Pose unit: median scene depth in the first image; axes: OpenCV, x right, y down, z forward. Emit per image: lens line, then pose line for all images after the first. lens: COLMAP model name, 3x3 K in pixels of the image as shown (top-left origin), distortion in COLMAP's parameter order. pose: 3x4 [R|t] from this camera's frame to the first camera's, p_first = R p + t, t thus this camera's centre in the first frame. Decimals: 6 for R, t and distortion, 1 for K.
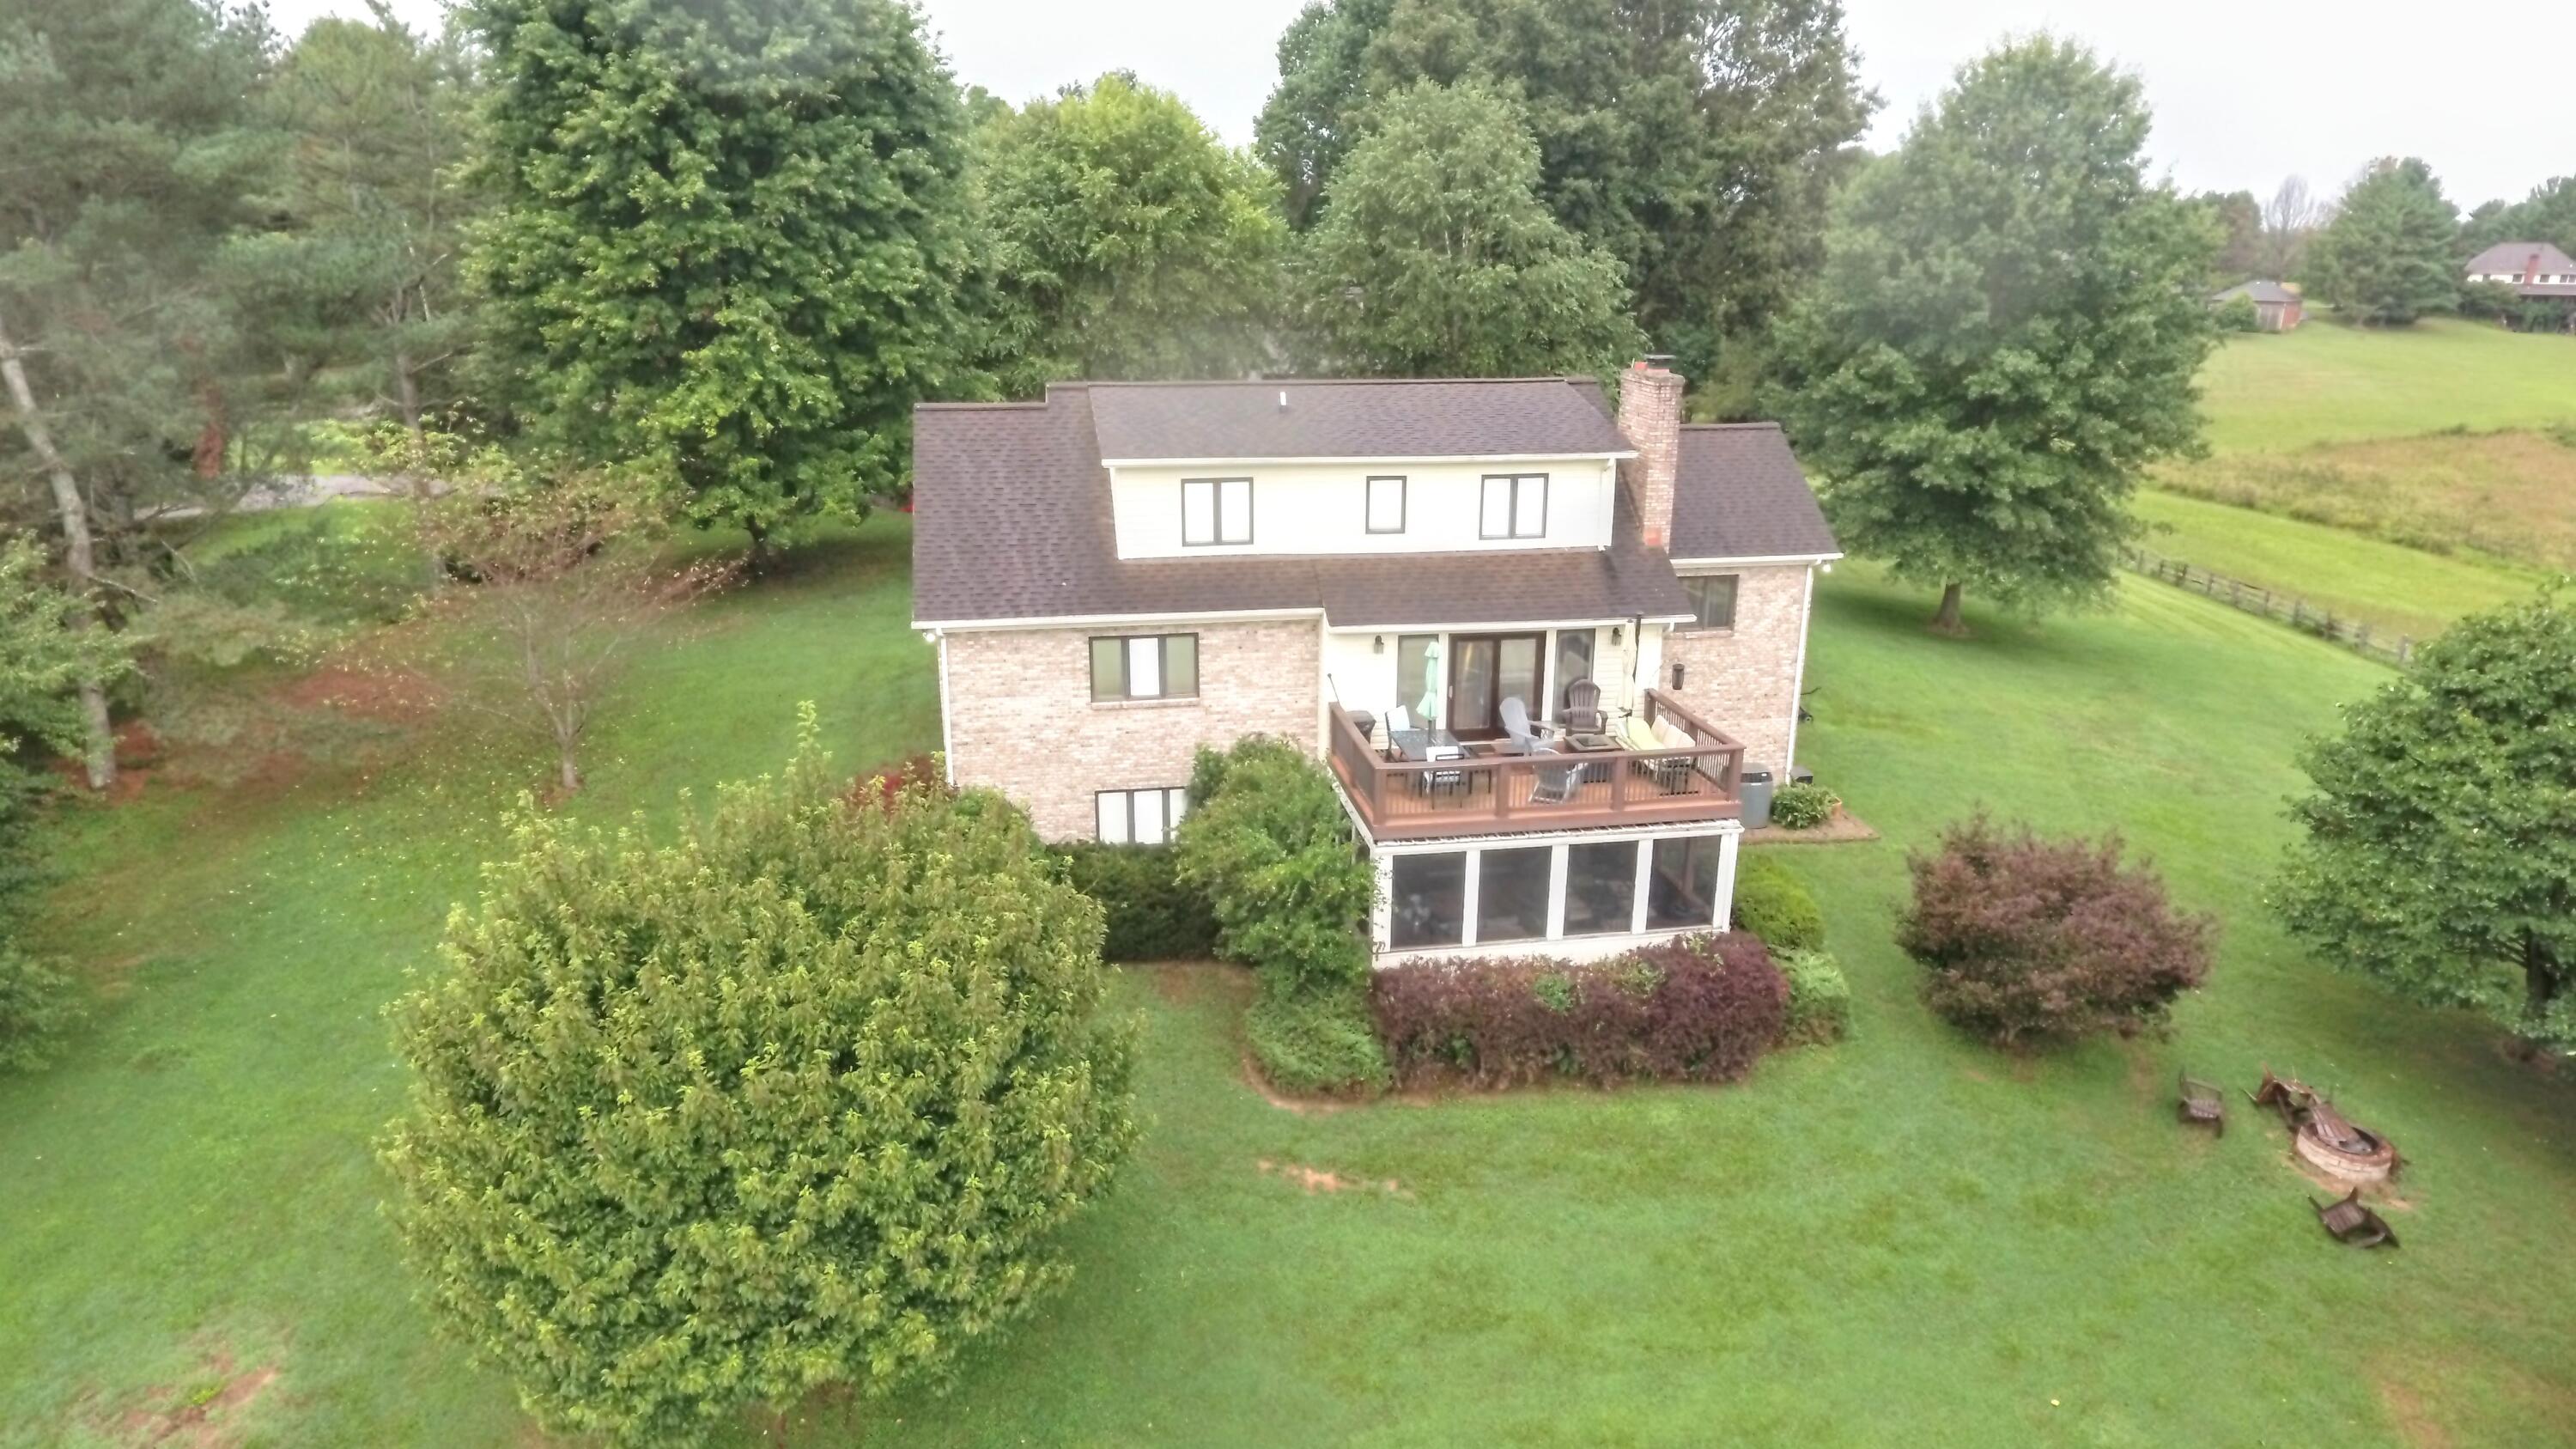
lens RADIAL K [[1506.5, 0, 1288.0], [0, 1506.5, 724.5], [0, 0, 1]] dist [-0.006104, 0.001004]
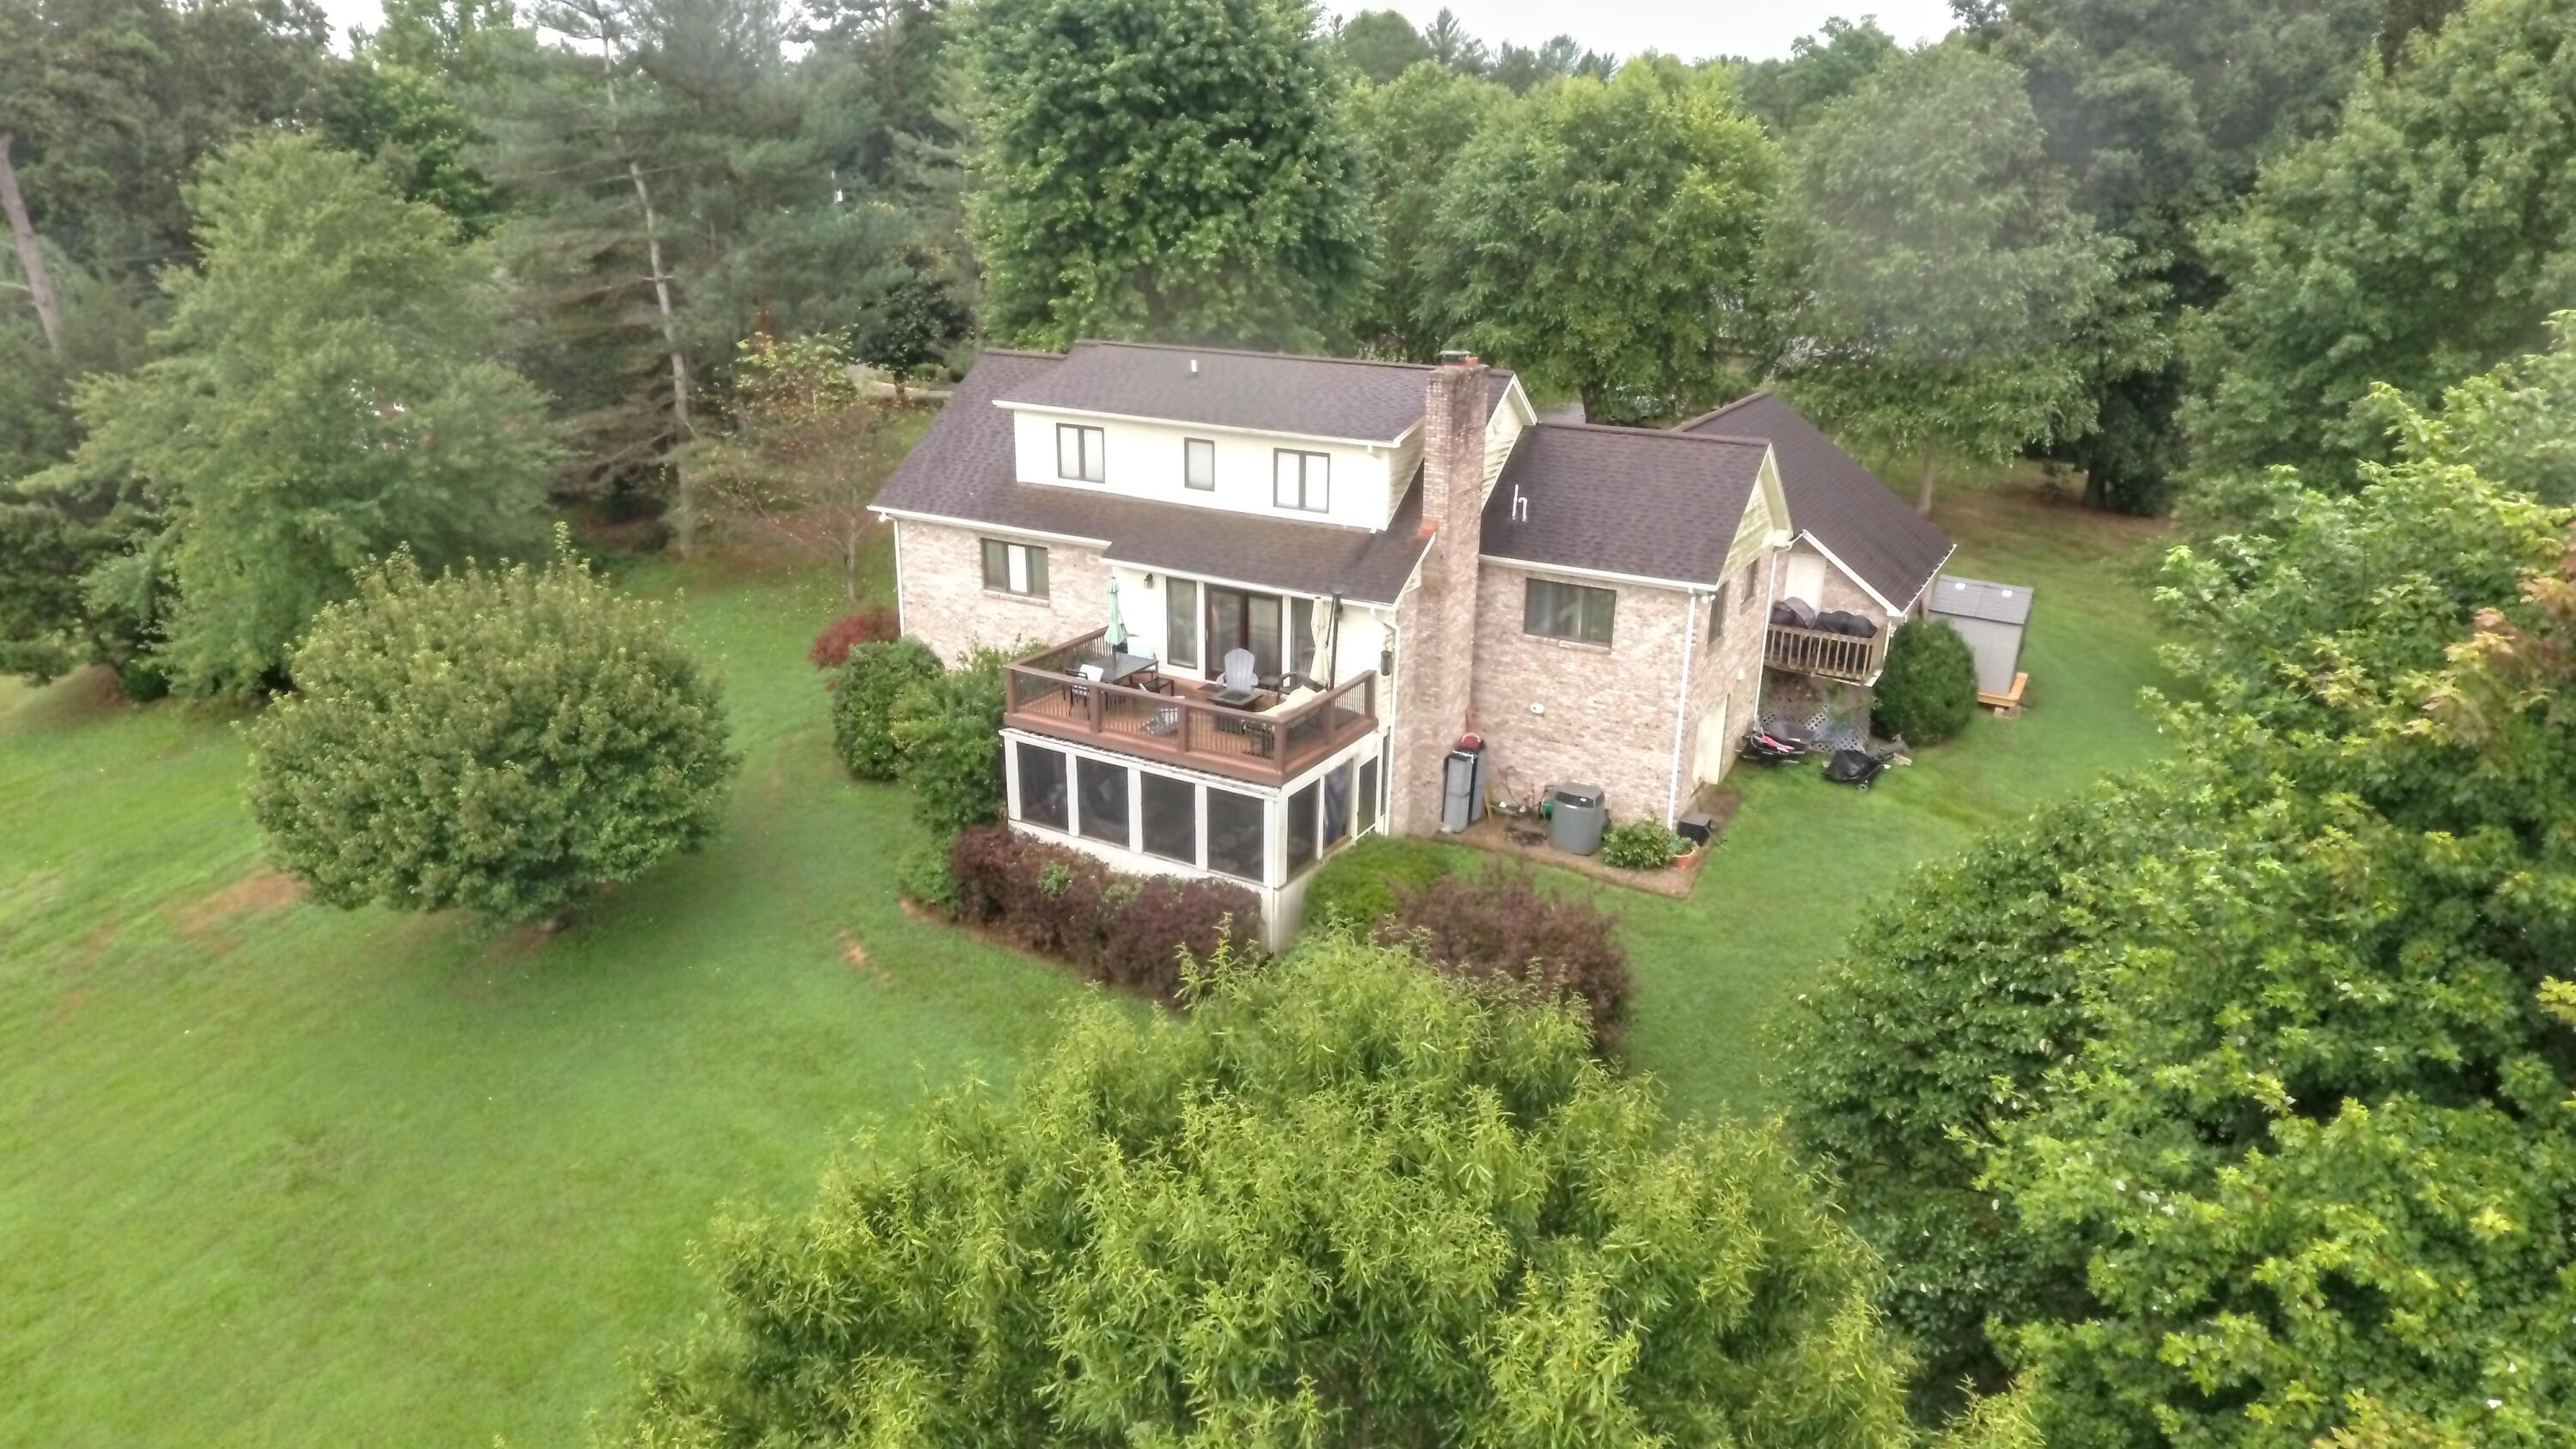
lens RADIAL K [[1506.5, 0, 1288.0], [0, 1506.5, 724.5], [0, 0, 1]] dist [-0.006104, 0.001004]
pose [[0.766857, 0.220571, -0.602727, 0.660634], [-0.202866, 0.974248, 0.098421, -0.061964], [0.608914, 0.046798, 0.791855, 0.113037]]
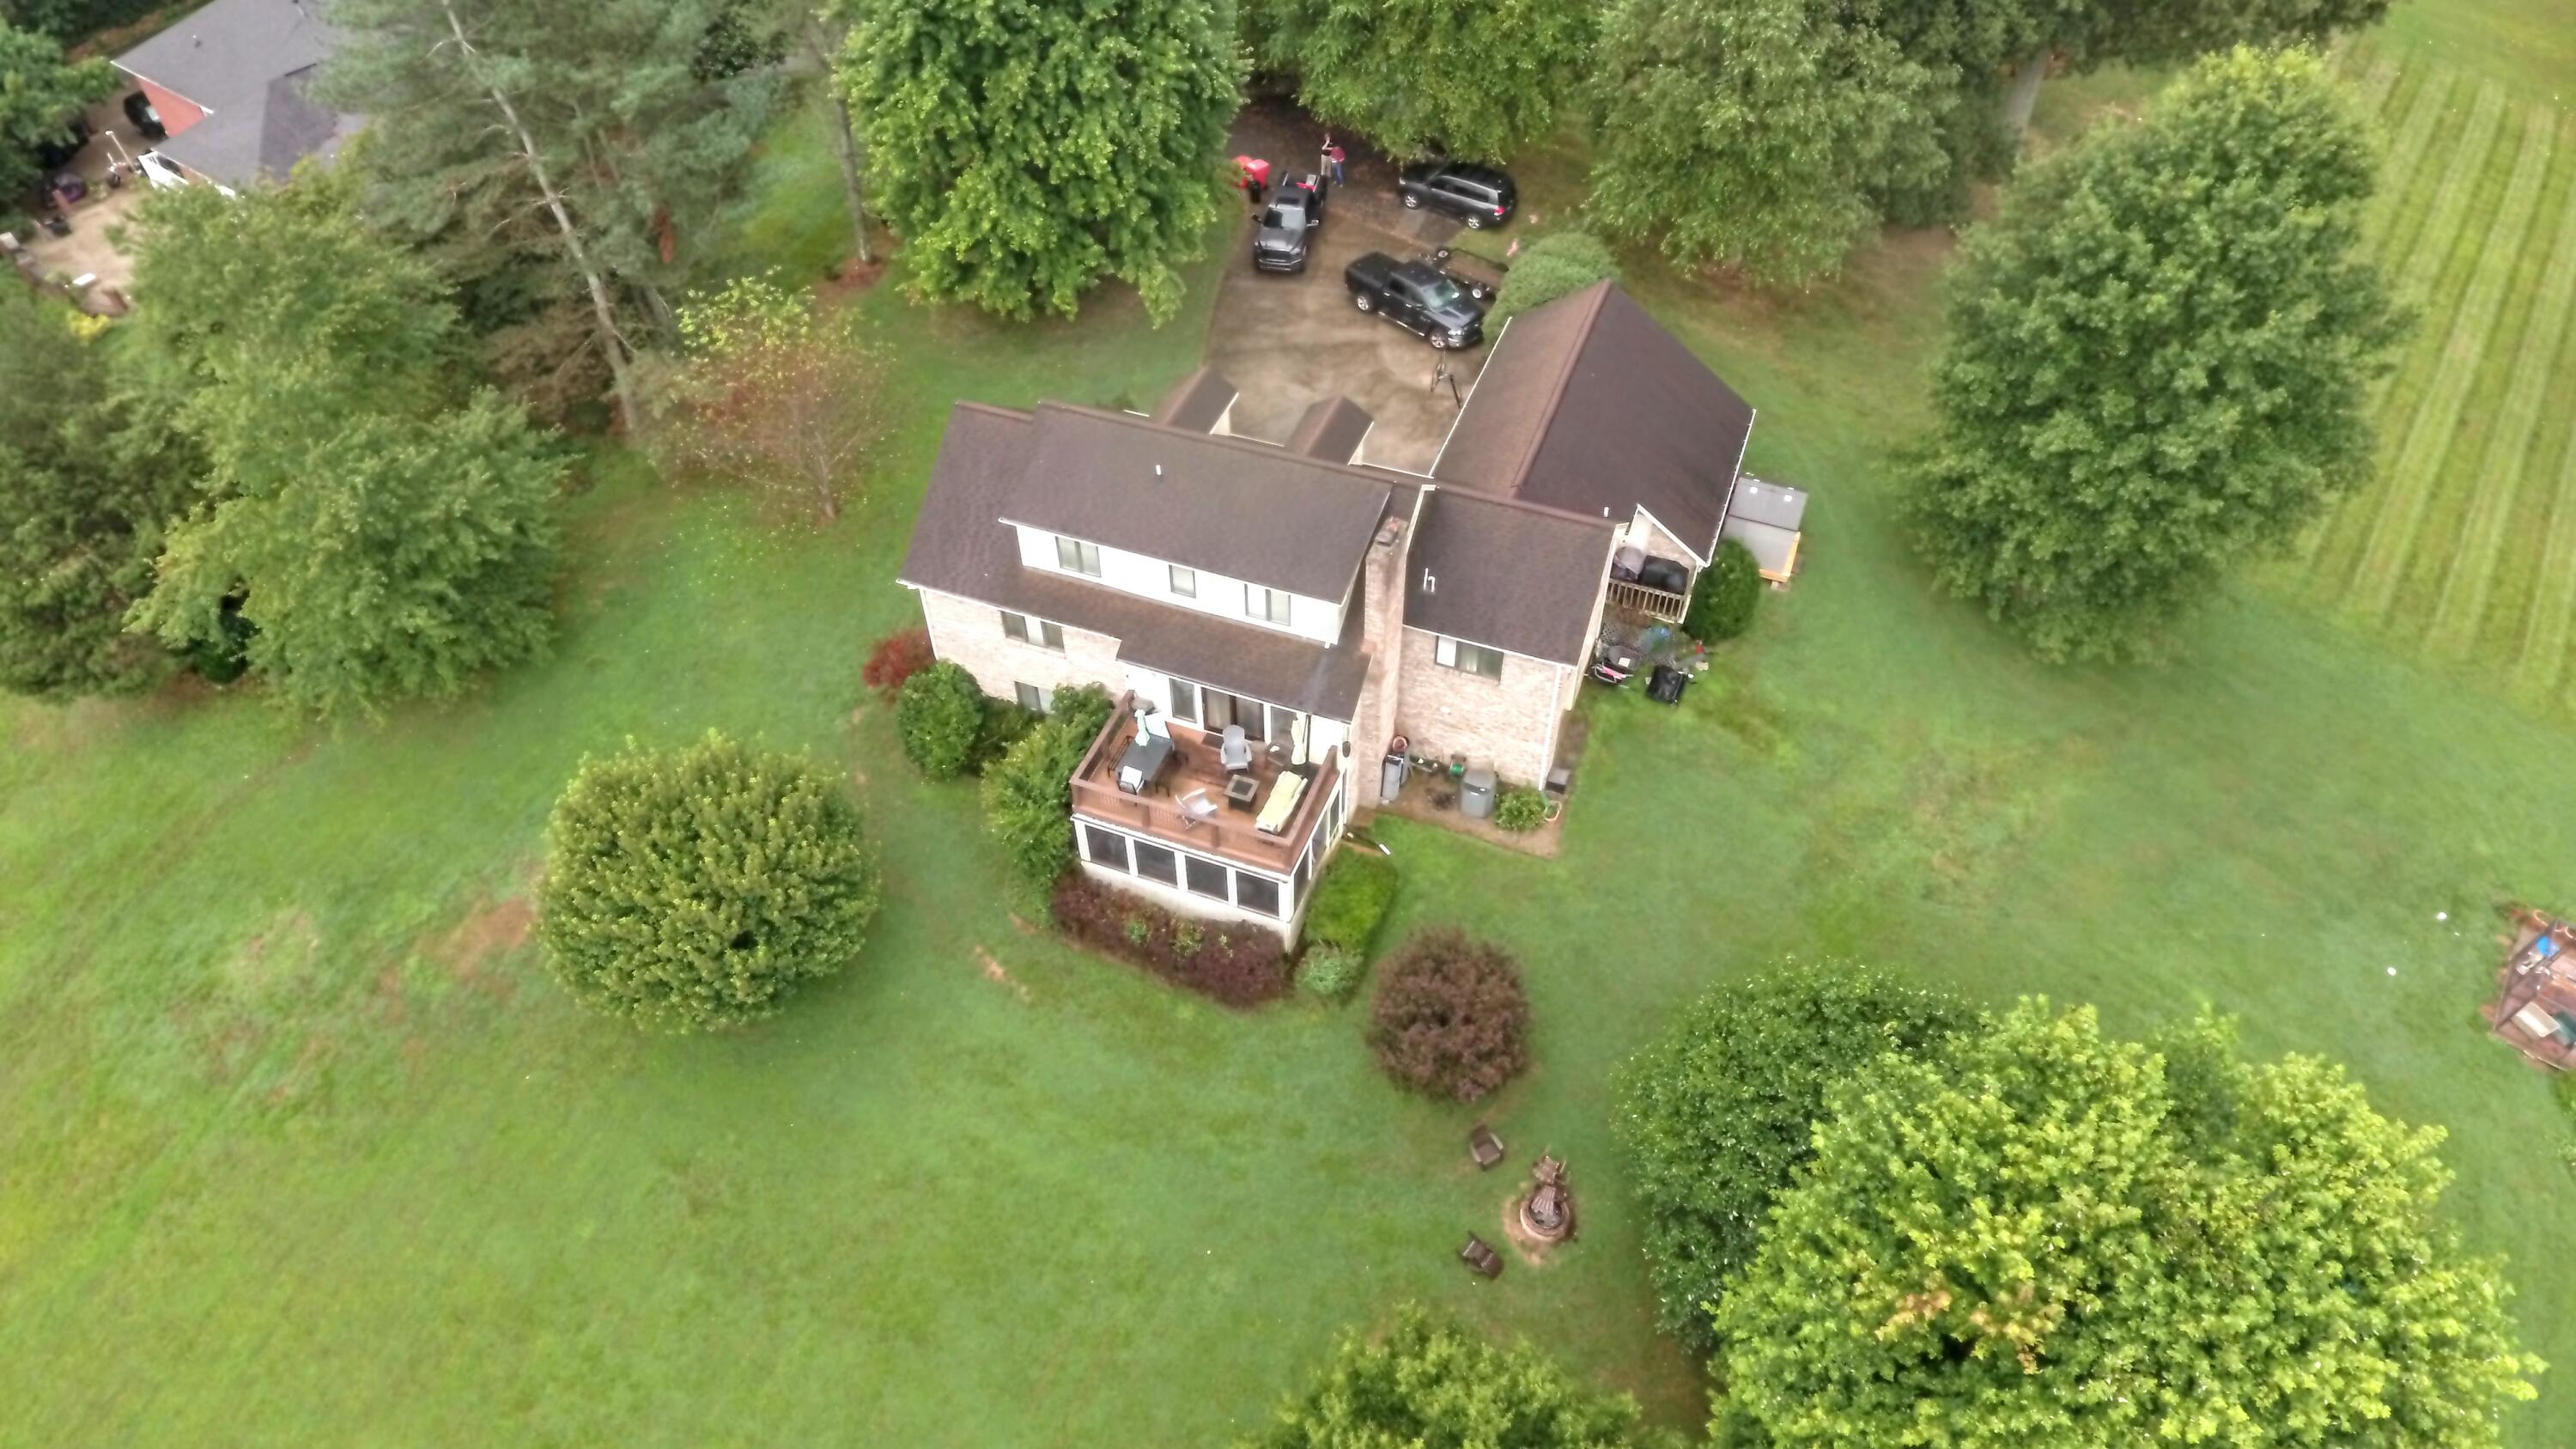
lens RADIAL K [[1506.5, 0, 1288.0], [0, 1506.5, 724.5], [0, 0, 1]] dist [-0.006104, 0.001004]
pose [[0.857291, 0.363832, -0.364250, 0.572169], [-0.141826, 0.847036, 0.512265, -0.614920], [0.494912, -0.387500, 0.777757, -0.107926]]
